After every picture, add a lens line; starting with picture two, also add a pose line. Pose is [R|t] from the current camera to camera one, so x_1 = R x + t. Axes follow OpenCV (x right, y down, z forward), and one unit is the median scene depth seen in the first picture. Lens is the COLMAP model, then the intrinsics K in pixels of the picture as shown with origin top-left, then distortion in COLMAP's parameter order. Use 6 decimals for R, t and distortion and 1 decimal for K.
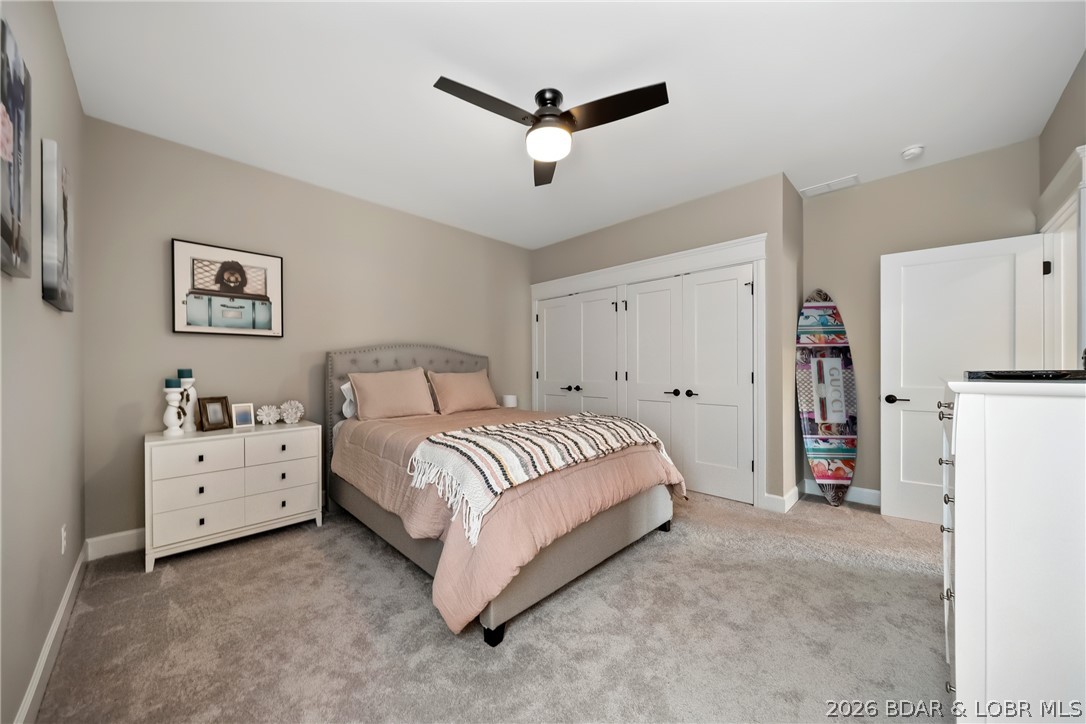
lens RADIAL K [[388.2, 0, 540.4], [0, 388.2, 362.4], [0, 0, 1]] dist [-0.000566, -0.000176]
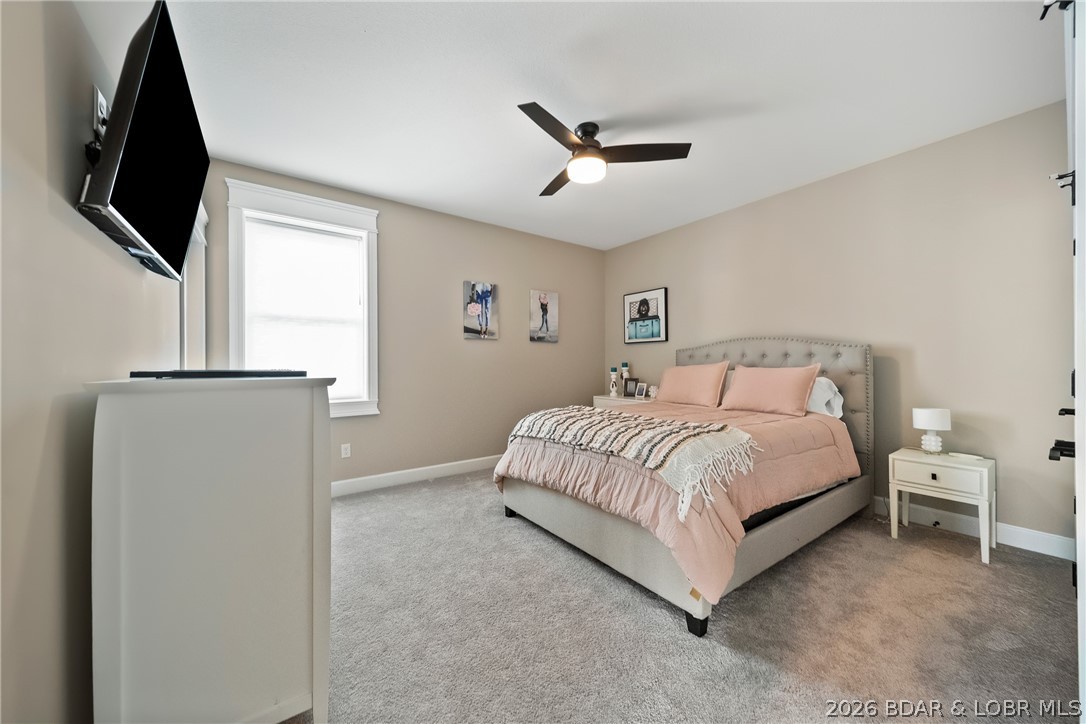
lens RADIAL K [[388.2, 0, 540.4], [0, 388.2, 362.4], [0, 0, 1]] dist [-0.000566, -0.000176]
pose [[-0.157176, 0.000424, -0.987570, 0.945707], [0.013822, 0.999903, -0.001770, 0.013231], [0.987474, -0.013929, -0.157167, 0.817492]]
